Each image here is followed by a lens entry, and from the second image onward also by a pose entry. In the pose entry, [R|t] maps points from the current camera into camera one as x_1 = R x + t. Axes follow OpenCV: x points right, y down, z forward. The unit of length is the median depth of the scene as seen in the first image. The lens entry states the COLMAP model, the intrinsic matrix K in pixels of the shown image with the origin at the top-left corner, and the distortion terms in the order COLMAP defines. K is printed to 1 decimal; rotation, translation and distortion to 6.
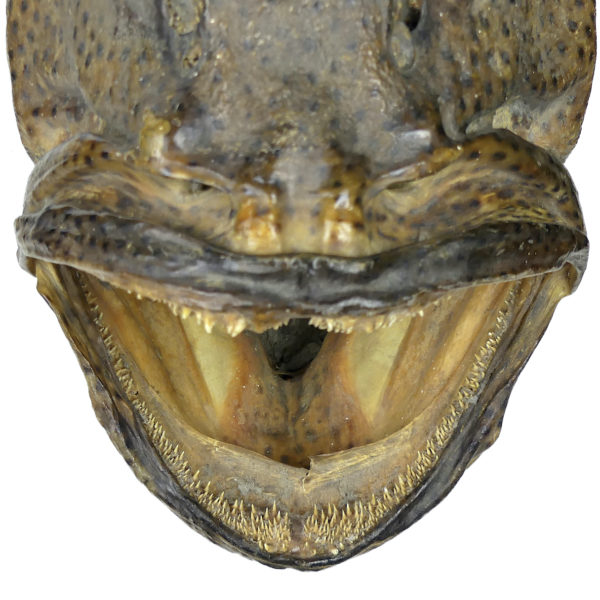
lens RADIAL K [[959.8, 0, 295.1], [0, 959.8, 299.9], [0, 0, 1]] dist [-0.049572, 0.000000]
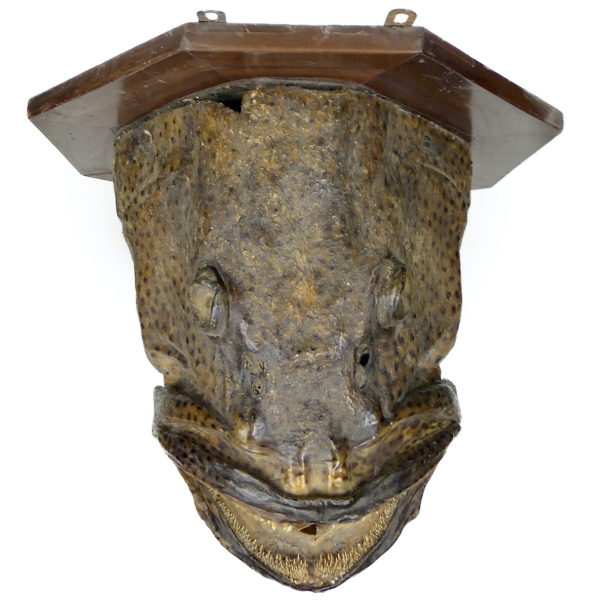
lens RADIAL K [[639.7, 0, 295.0], [0, 639.7, 300.3], [0, 0, 1]] dist [-0.026410, 0.000000]
pose [[0.998647, -0.047714, 0.020664, -0.041226], [0.047955, 0.998785, -0.011340, -0.358151], [-0.020098, 0.012315, 0.999722, -0.301223]]
